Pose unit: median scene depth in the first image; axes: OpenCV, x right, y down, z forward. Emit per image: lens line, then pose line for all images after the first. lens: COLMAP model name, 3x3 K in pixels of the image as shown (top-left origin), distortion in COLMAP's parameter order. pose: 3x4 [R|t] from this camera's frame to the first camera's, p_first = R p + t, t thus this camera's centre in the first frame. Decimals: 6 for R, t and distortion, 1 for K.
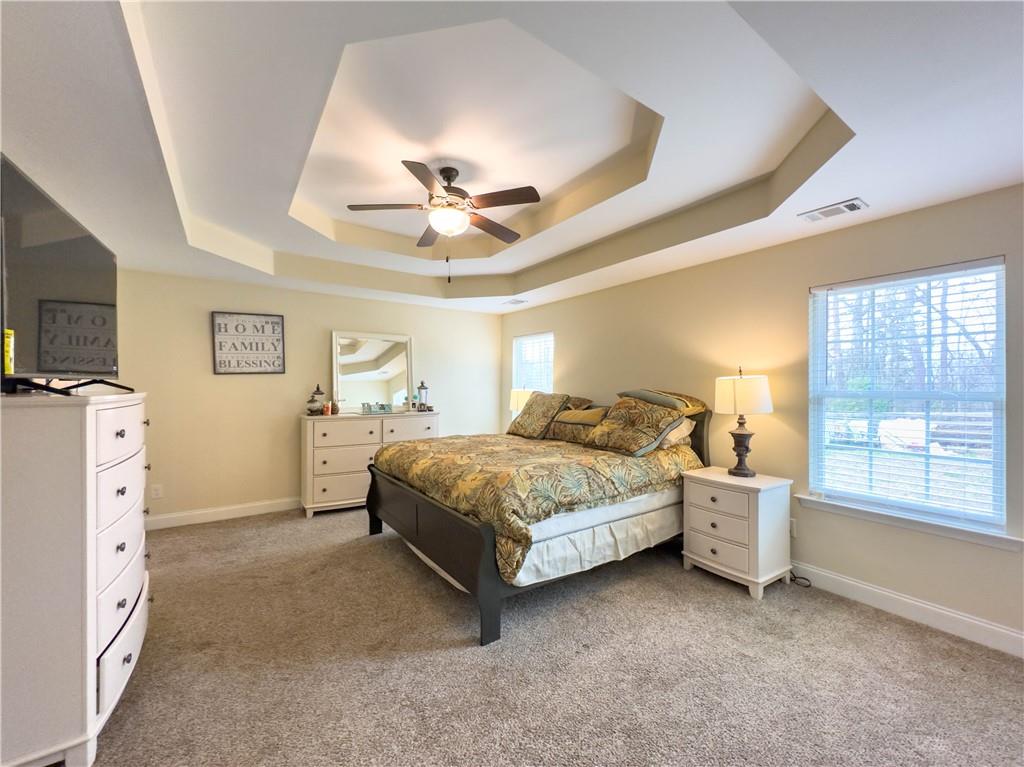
lens RADIAL K [[409.3, 0, 513.7], [0, 409.3, 383.8], [0, 0, 1]] dist [-0.001693, -0.000062]
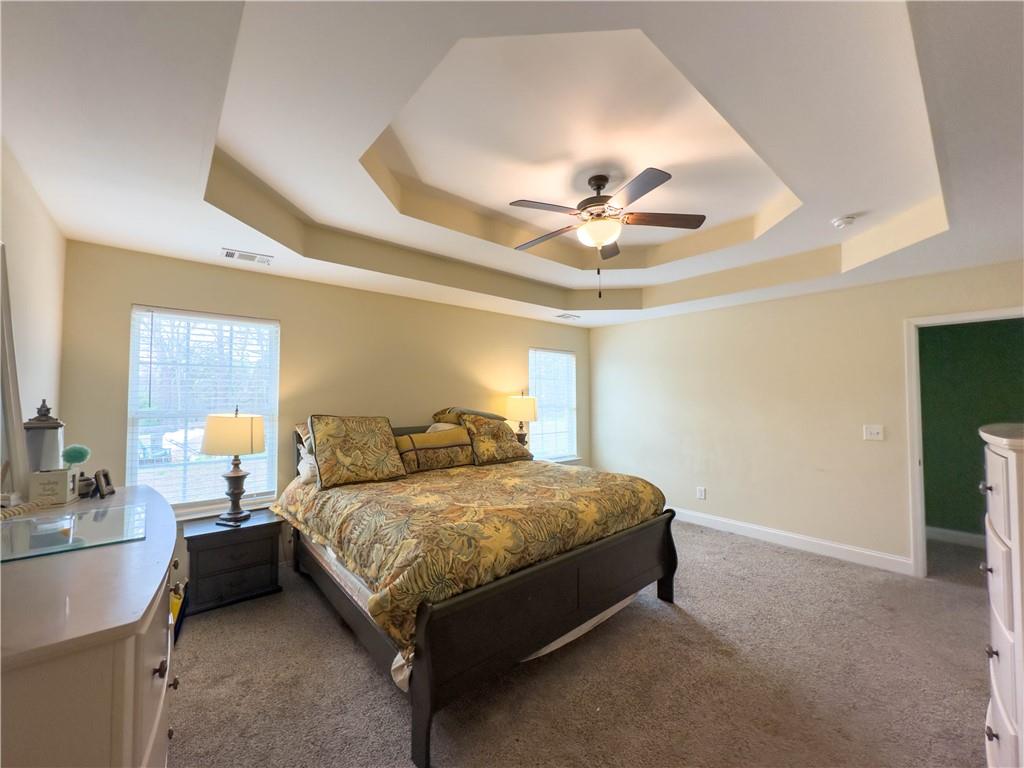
lens RADIAL K [[409.3, 0, 513.7], [0, 409.3, 384.3], [0, 0, 1]] dist [-0.001693, -0.000062]
pose [[-0.116767, 0.051569, 0.991820, -0.835393], [0.024774, 0.998492, -0.048999, 0.009753], [-0.992850, 0.018850, -0.117868, 1.034465]]
